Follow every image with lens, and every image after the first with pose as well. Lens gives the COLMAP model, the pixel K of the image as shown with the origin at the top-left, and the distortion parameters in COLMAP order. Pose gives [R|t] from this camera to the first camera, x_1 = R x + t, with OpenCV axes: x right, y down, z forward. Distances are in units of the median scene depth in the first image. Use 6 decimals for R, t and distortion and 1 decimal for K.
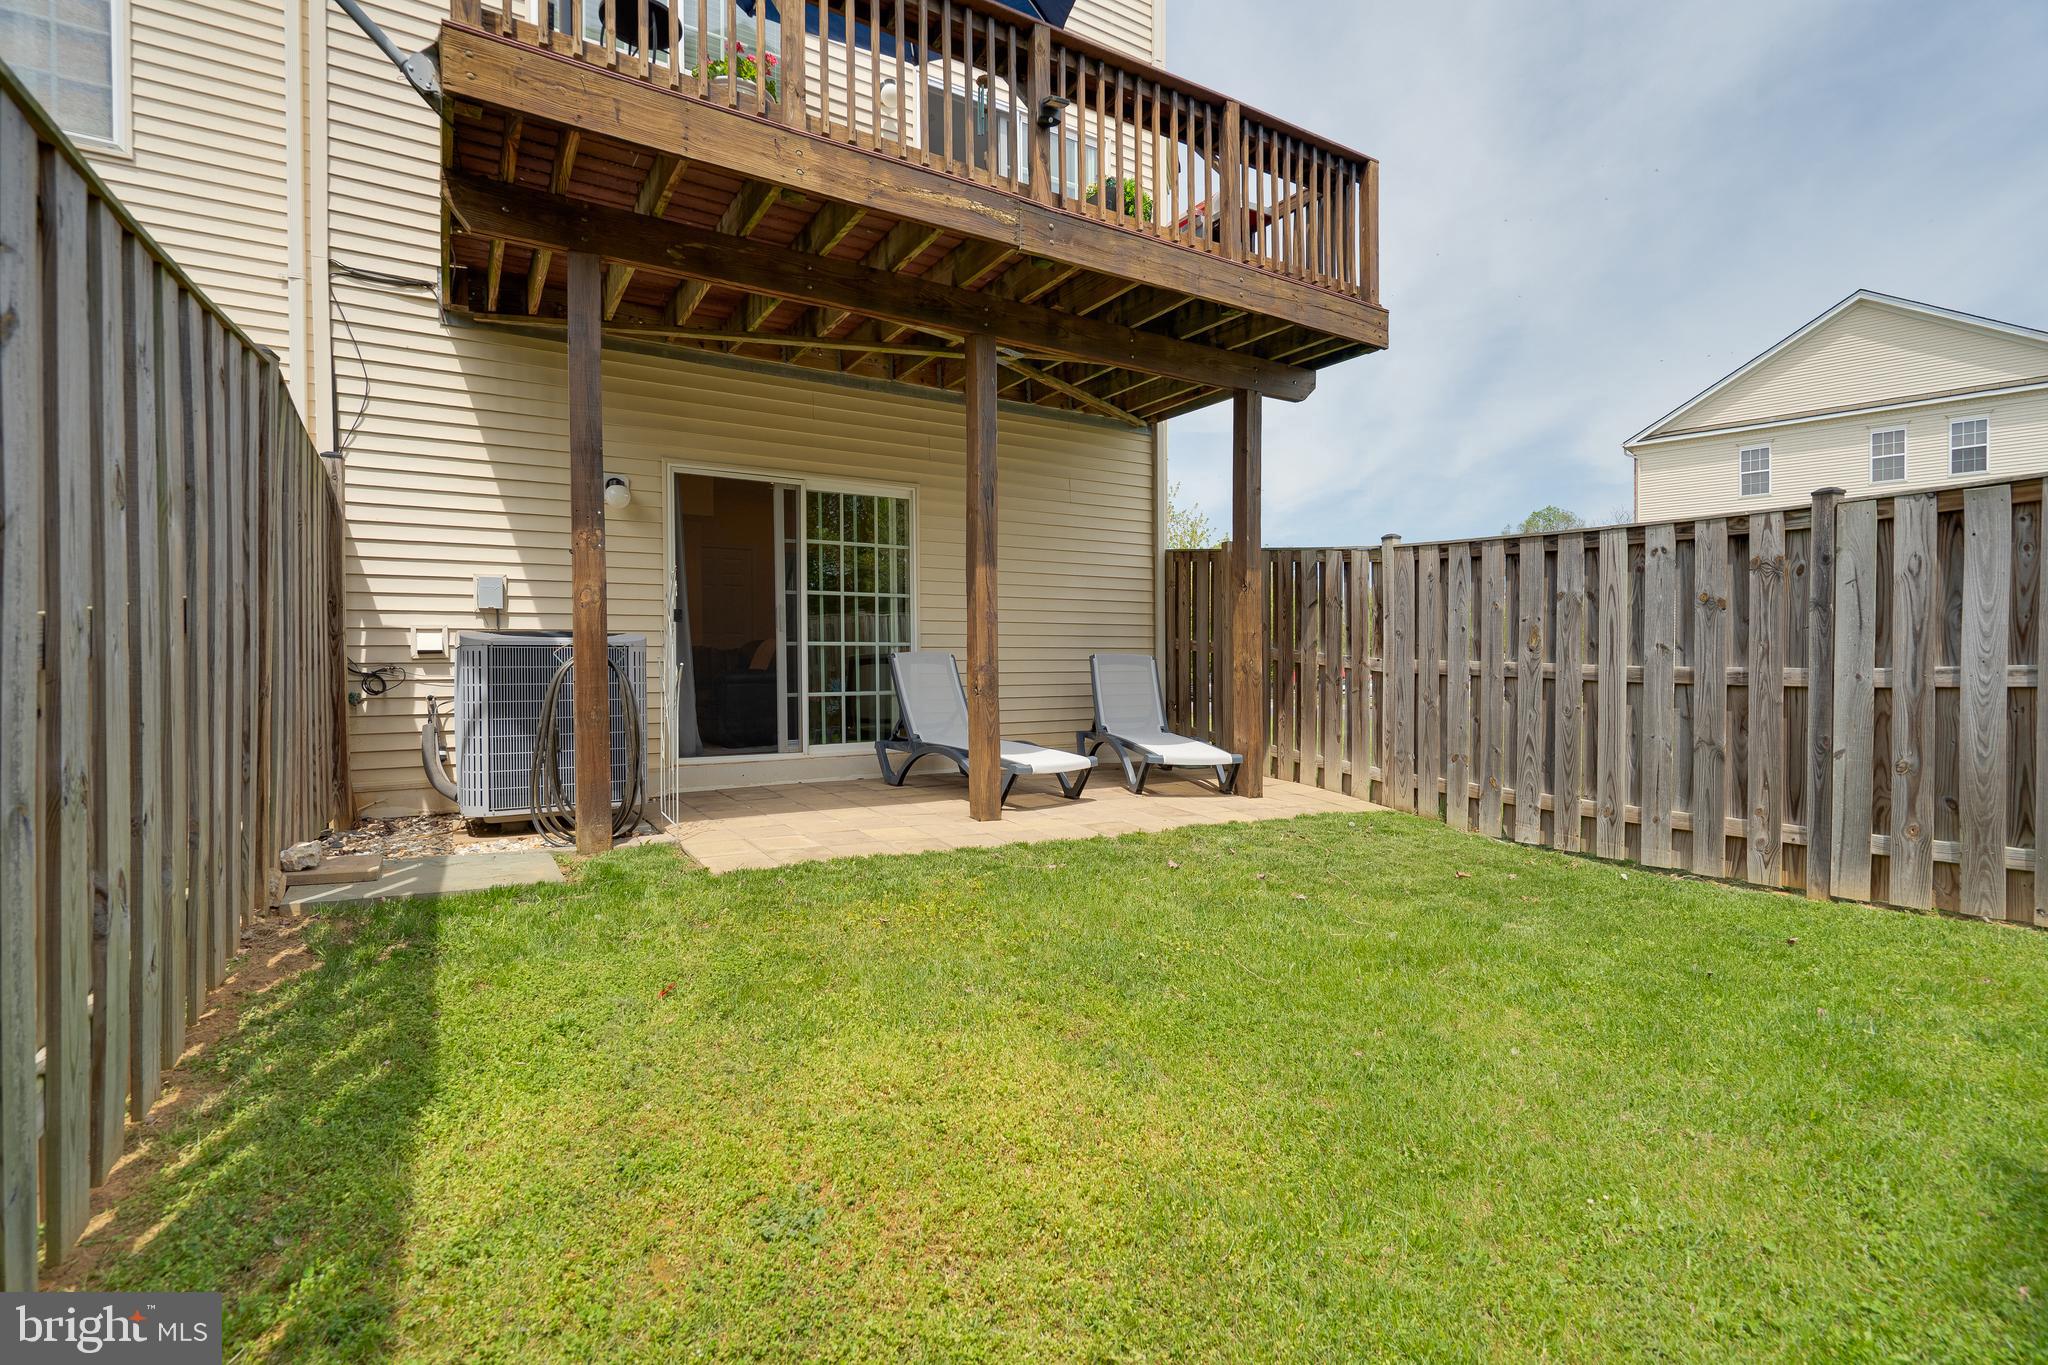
lens RADIAL K [[932.8, 0, 1040.9], [0, 932.8, 671.2], [0, 0, 1]] dist [-0.000161, 0.001627]
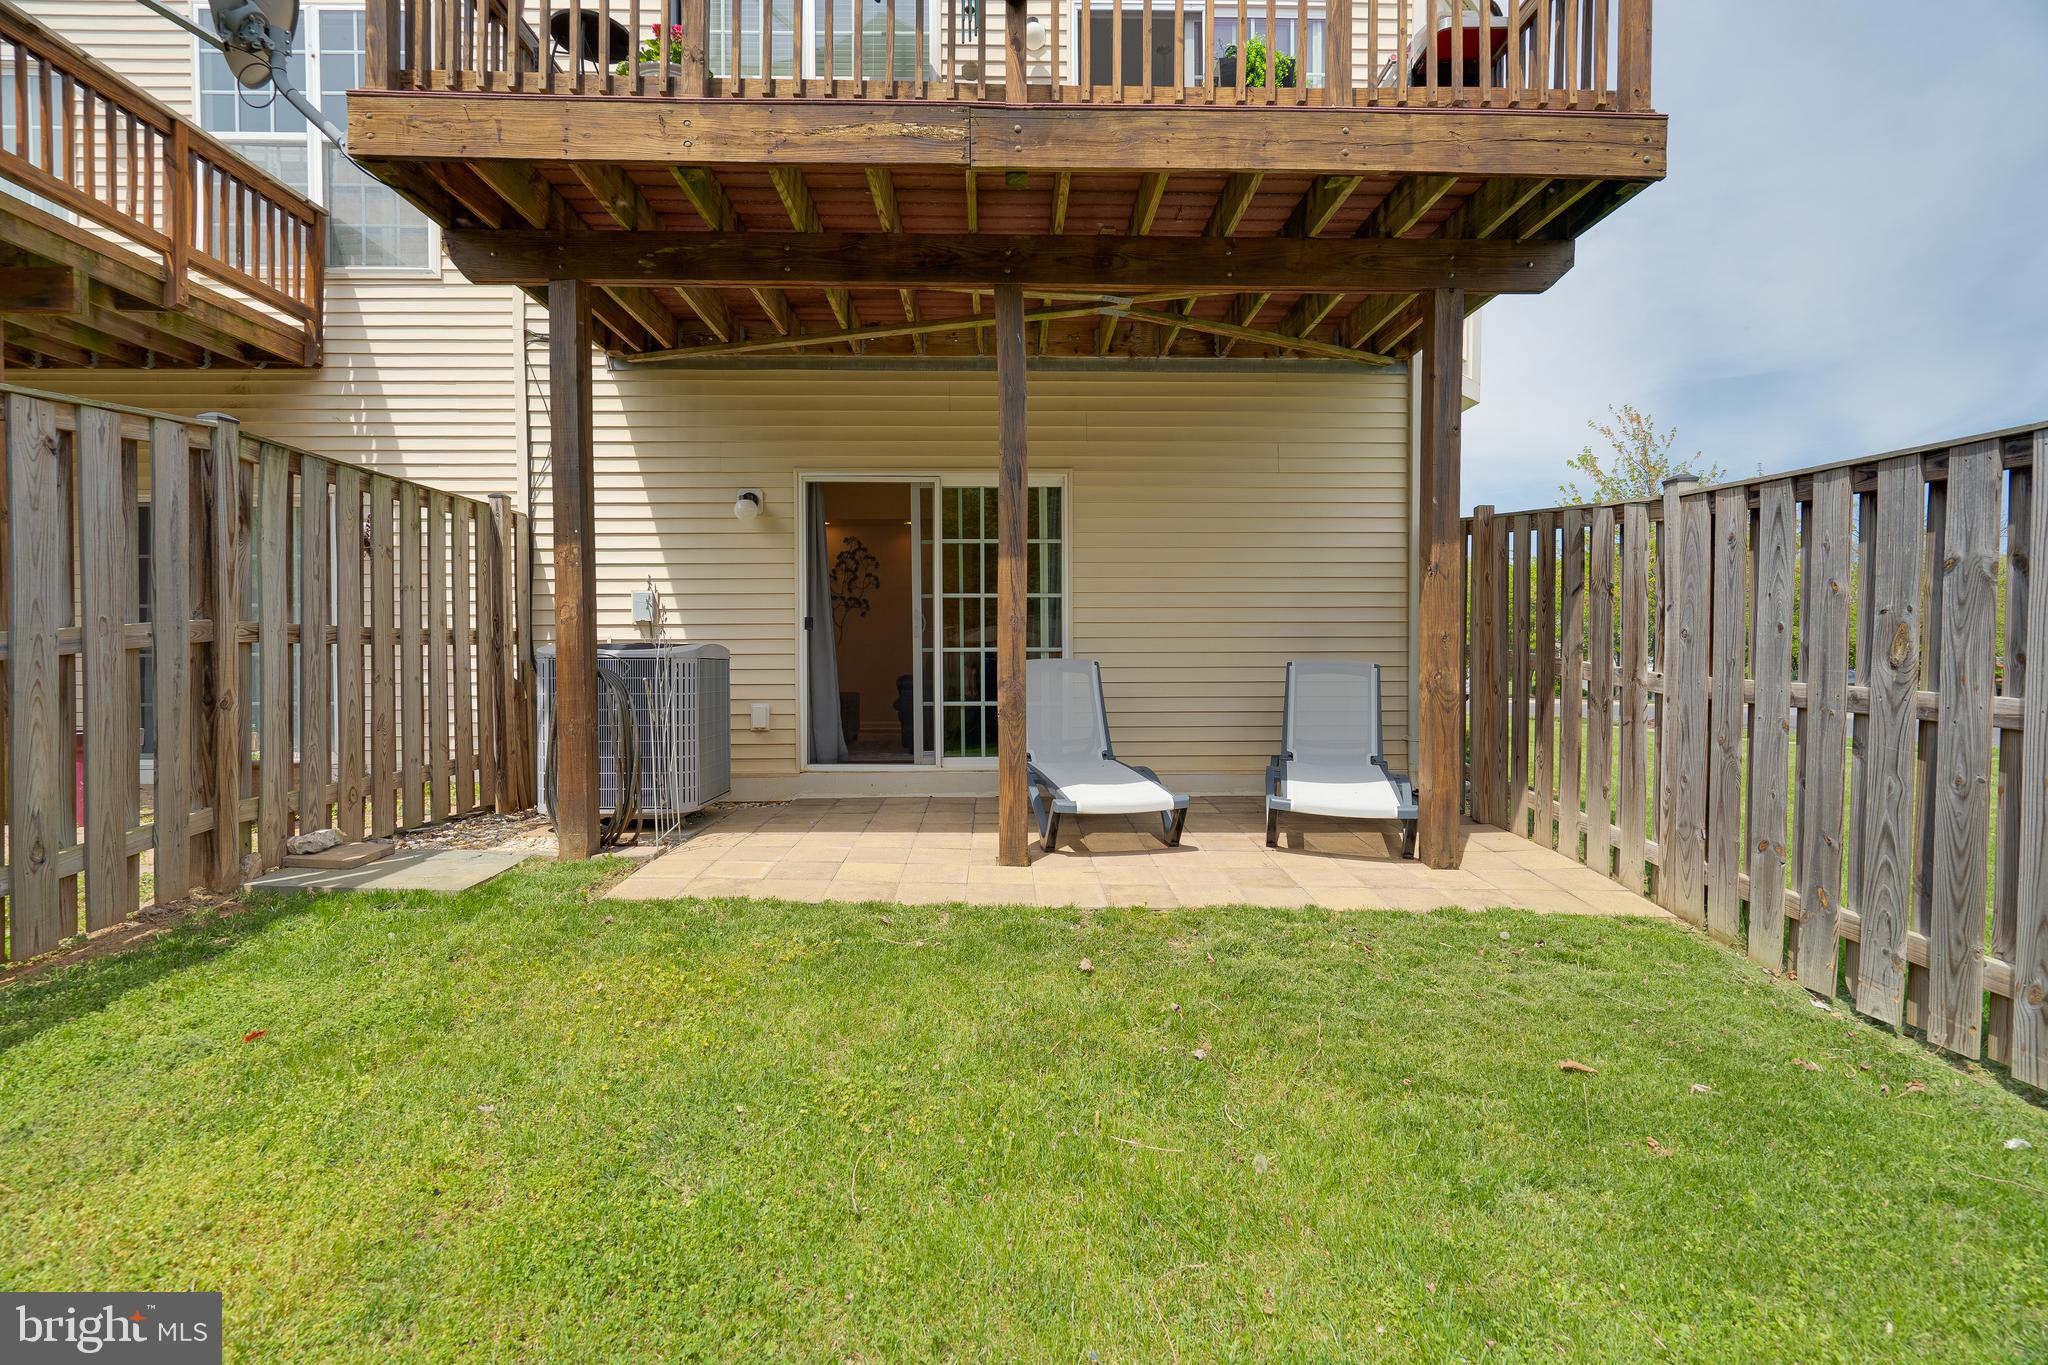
lens RADIAL K [[932.8, 0, 1017.4], [0, 932.8, 674.4], [0, 0, 1]] dist [-0.000161, 0.001627]
pose [[0.863289, 0.012443, -0.504557, 0.322509], [-0.006346, 0.999885, 0.013801, -0.019938], [0.504671, -0.008712, 0.863268, 0.244111]]
